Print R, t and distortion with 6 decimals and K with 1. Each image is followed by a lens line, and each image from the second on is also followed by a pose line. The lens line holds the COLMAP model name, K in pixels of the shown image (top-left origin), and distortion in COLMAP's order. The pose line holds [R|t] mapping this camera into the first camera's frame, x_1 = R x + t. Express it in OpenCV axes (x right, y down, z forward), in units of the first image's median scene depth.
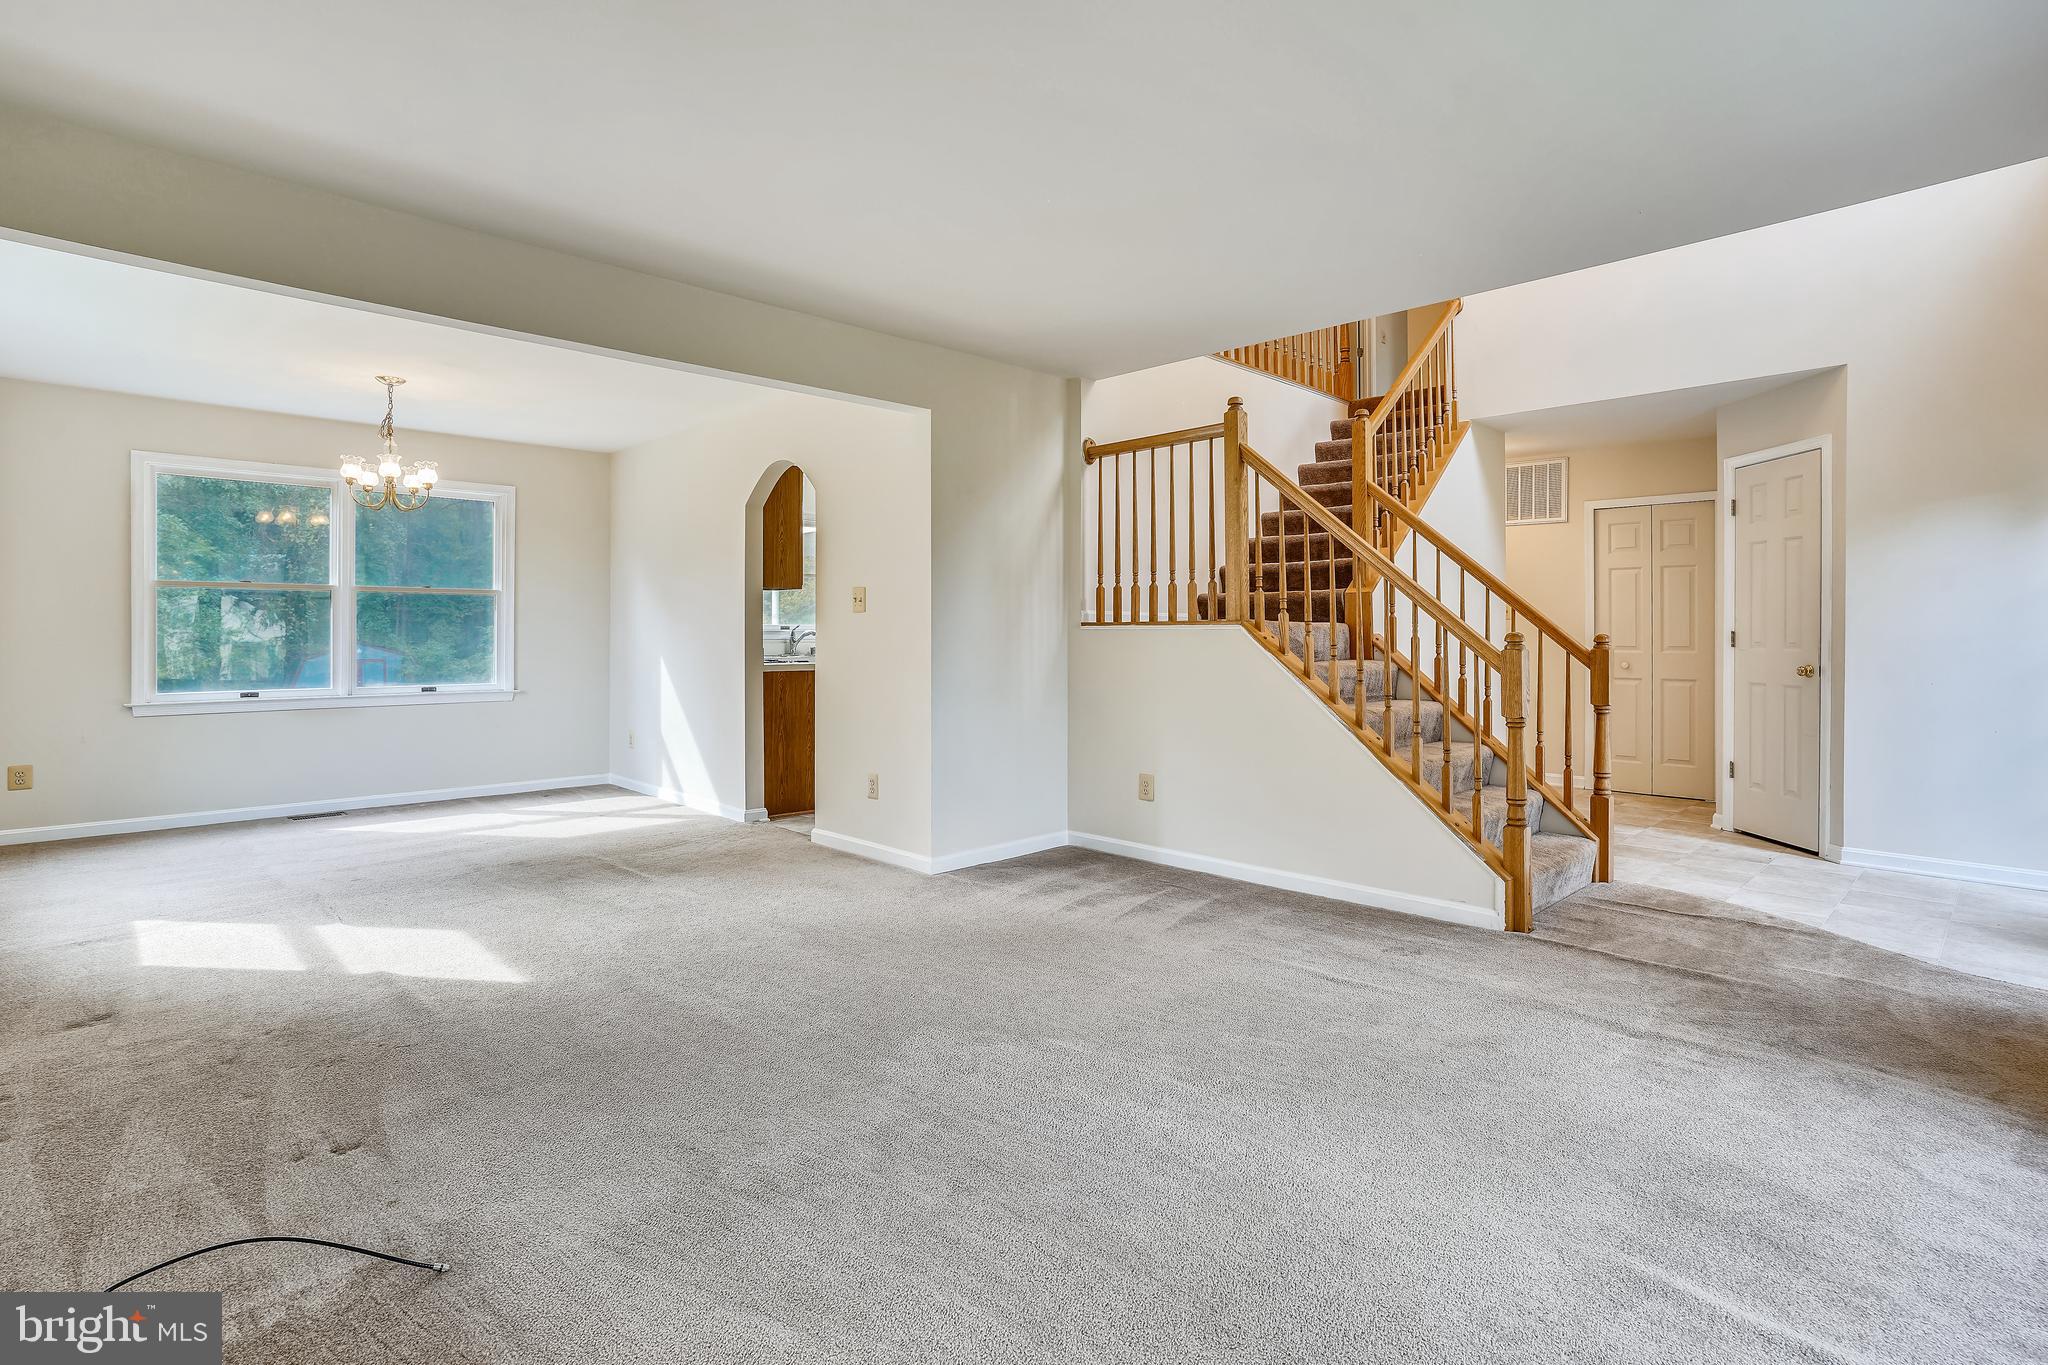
lens RADIAL K [[1010.5, 0, 1018.6], [0, 1010.5, 630.2], [0, 0, 1]] dist [-0.053966, 0.033679]
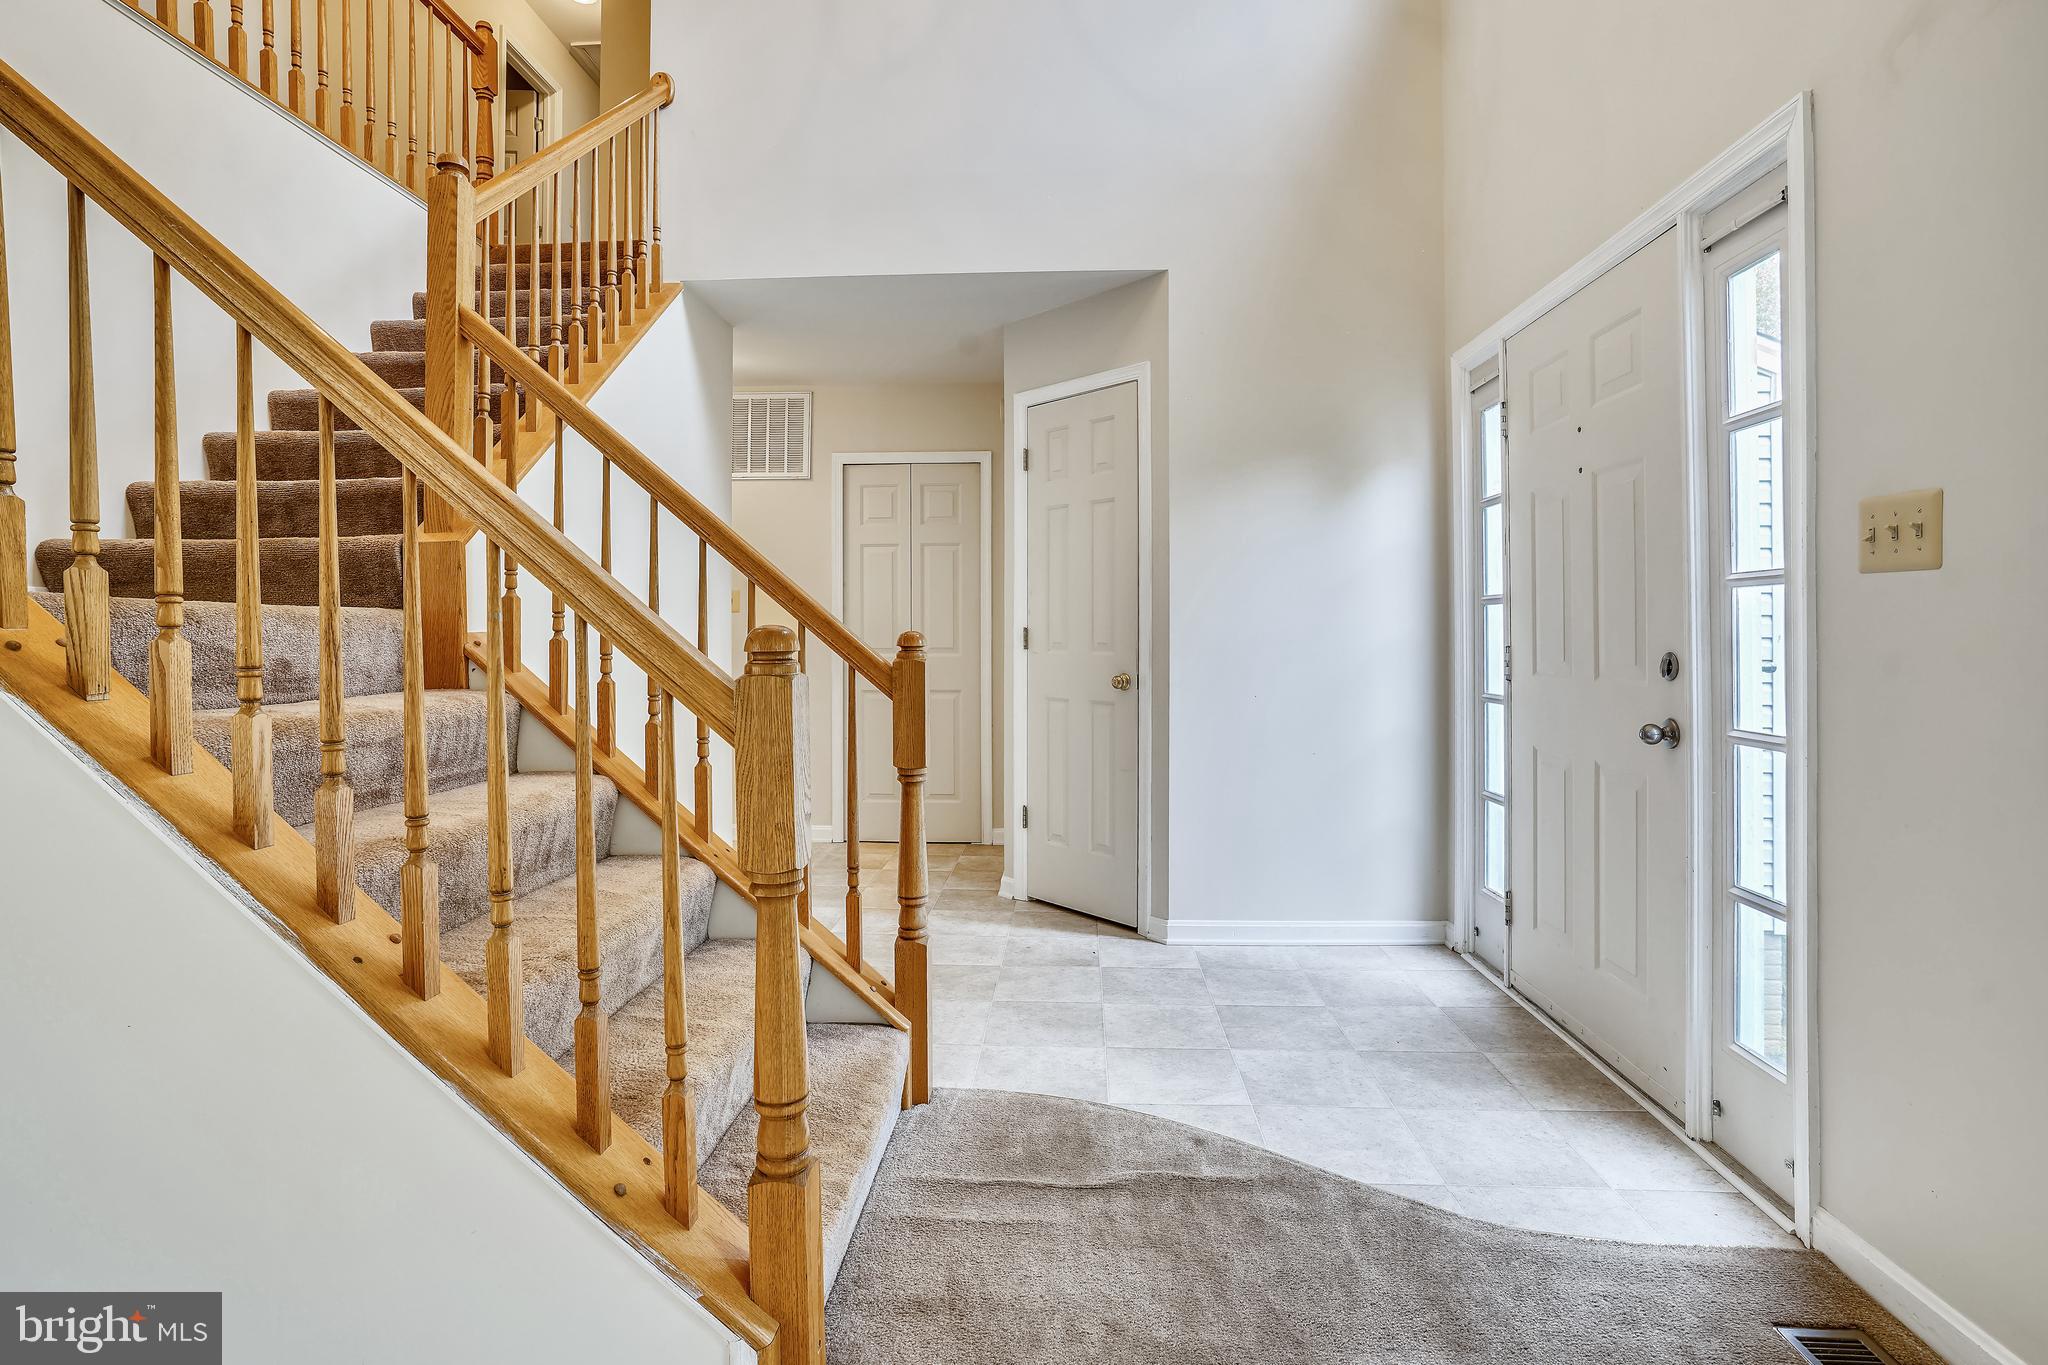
lens RADIAL K [[1010.5, 0, 1018.6], [0, 1010.5, 630.2], [0, 0, 1]] dist [-0.053966, 0.033679]
pose [[0.739693, -0.000839, 0.672944, 0.244451], [0.000495, 1.000000, 0.000702, 0.002573], [-0.672945, -0.000186, 0.739693, 0.515780]]
